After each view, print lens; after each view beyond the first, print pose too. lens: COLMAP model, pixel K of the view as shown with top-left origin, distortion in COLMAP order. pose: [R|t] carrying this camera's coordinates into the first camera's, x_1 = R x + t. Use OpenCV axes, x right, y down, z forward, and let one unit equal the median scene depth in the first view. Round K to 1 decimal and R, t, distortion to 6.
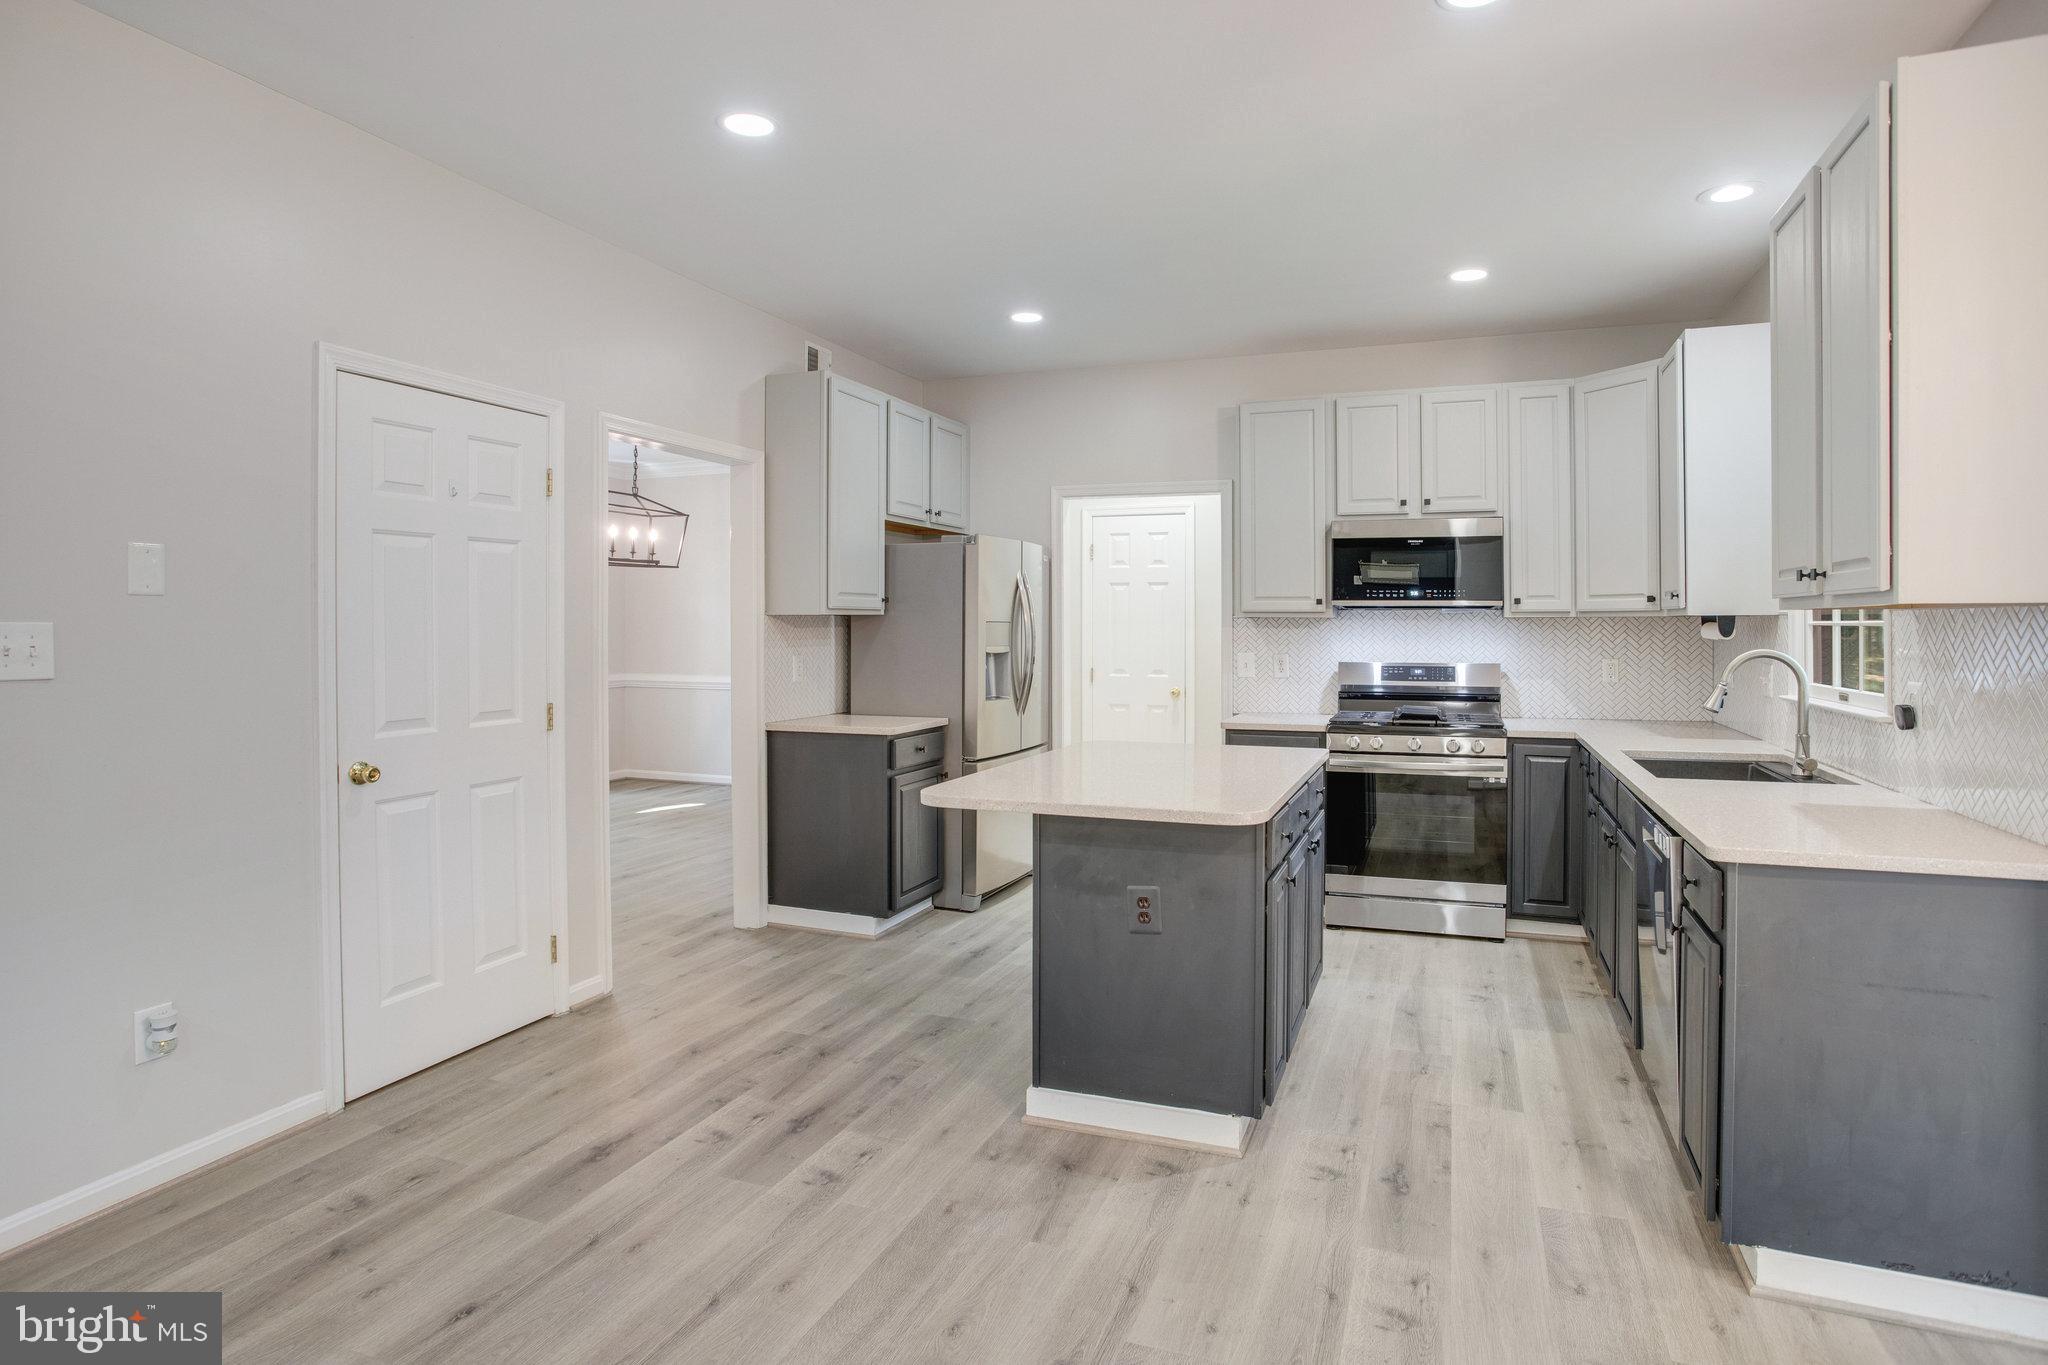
lens RADIAL K [[1110.8, 0, 1030.5], [0, 1110.8, 656.7], [0, 0, 1]] dist [-0.077189, 0.057072]
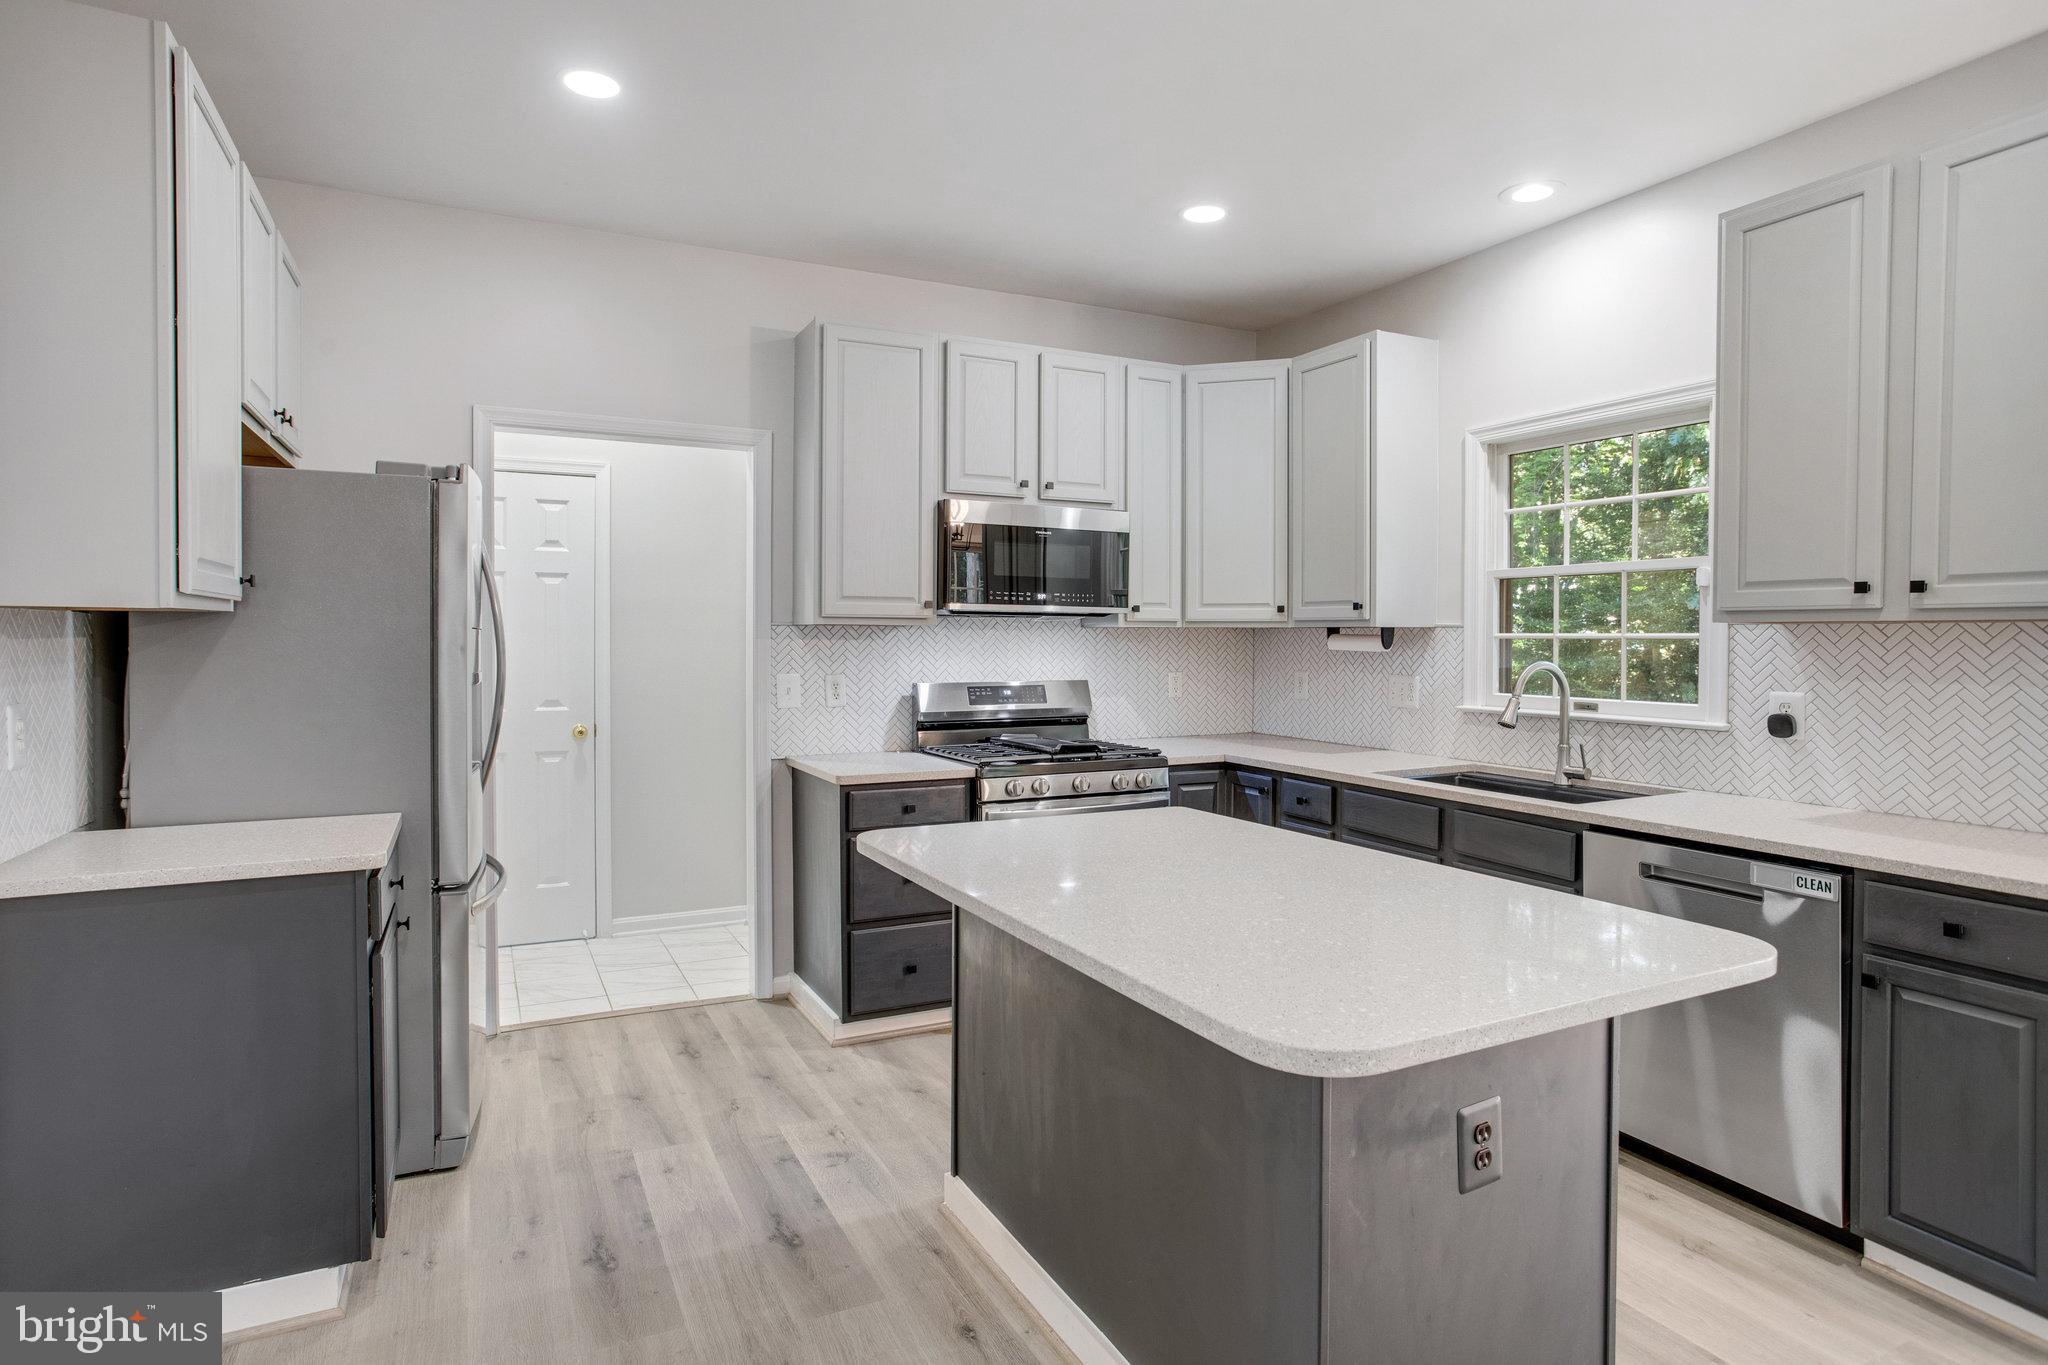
lens RADIAL K [[1110.8, 0, 1030.5], [0, 1110.8, 656.7], [0, 0, 1]] dist [-0.077189, 0.057072]
pose [[0.675249, -0.010585, 0.737514, -0.255806], [0.017284, 0.999850, -0.001475, -0.012094], [-0.737387, 0.013743, 0.675331, 0.444938]]
